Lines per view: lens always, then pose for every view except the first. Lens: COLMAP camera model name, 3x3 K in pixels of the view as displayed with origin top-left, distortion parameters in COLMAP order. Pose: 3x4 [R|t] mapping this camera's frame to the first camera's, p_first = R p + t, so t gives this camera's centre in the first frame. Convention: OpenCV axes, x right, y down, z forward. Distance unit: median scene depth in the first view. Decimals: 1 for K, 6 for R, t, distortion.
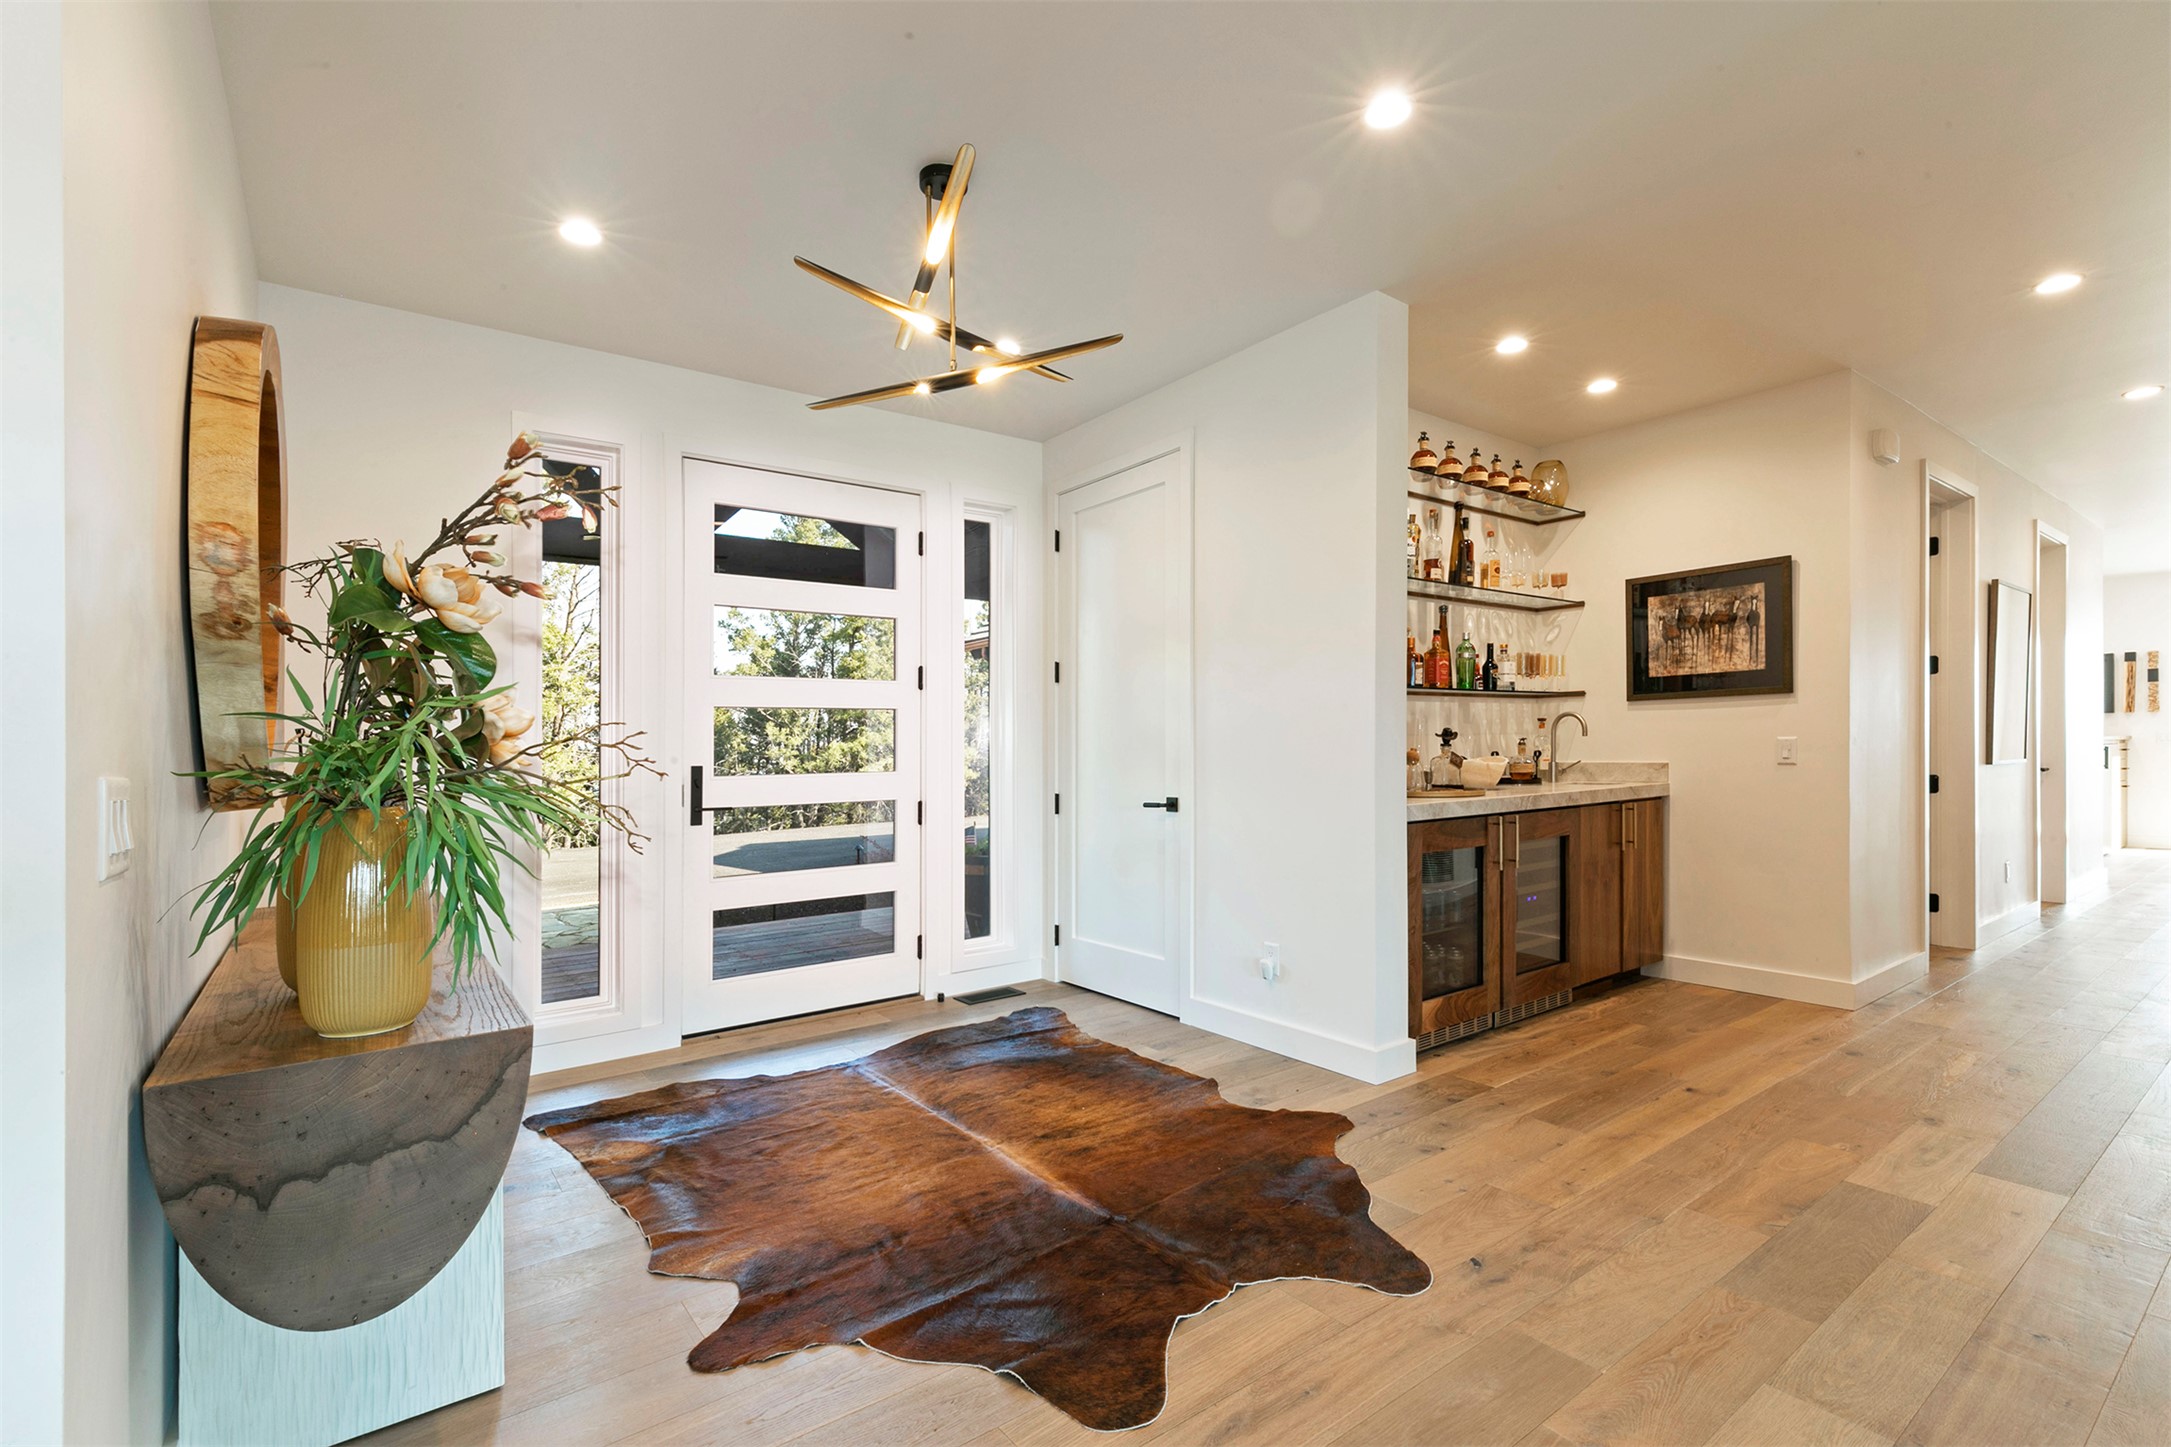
lens RADIAL K [[976.9, 0, 1092.2], [0, 976.9, 756.2], [0, 0, 1]] dist [0.016362, 0.000069]
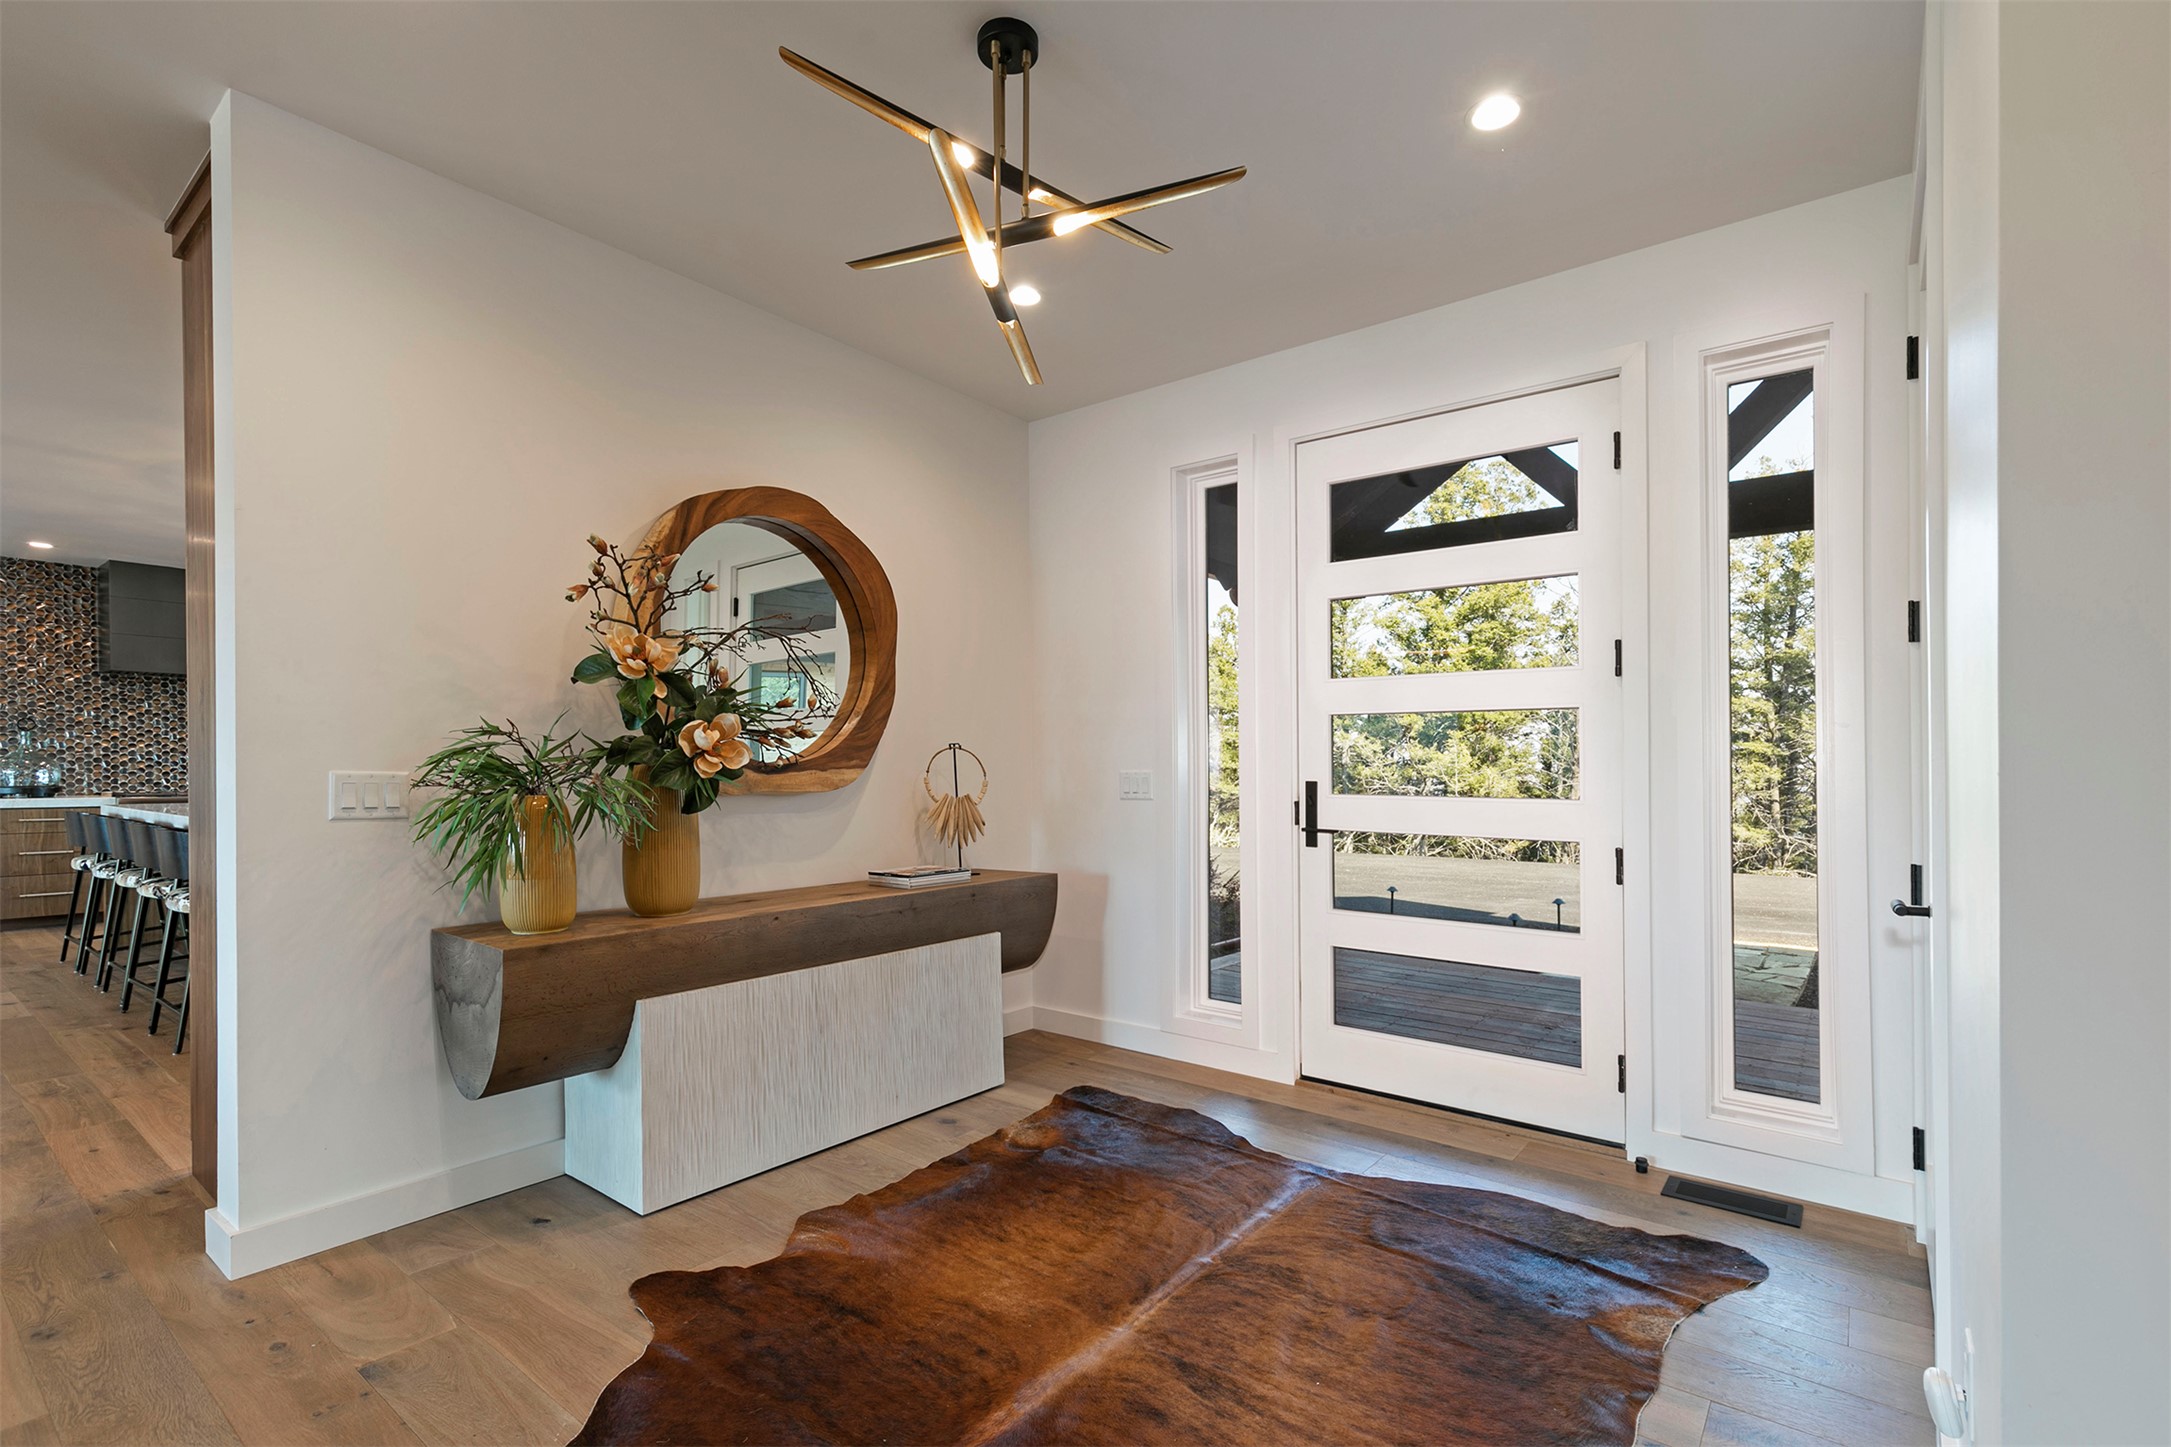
lens RADIAL K [[986.5, 0, 1092.6], [0, 986.5, 768.6], [0, 0, 1]] dist [0.008136, -0.000140]
pose [[0.264565, 0.016793, -0.964222, 0.369267], [-0.017534, 0.999767, 0.012601, -0.008424], [0.964208, 0.013573, 0.264798, 0.504860]]
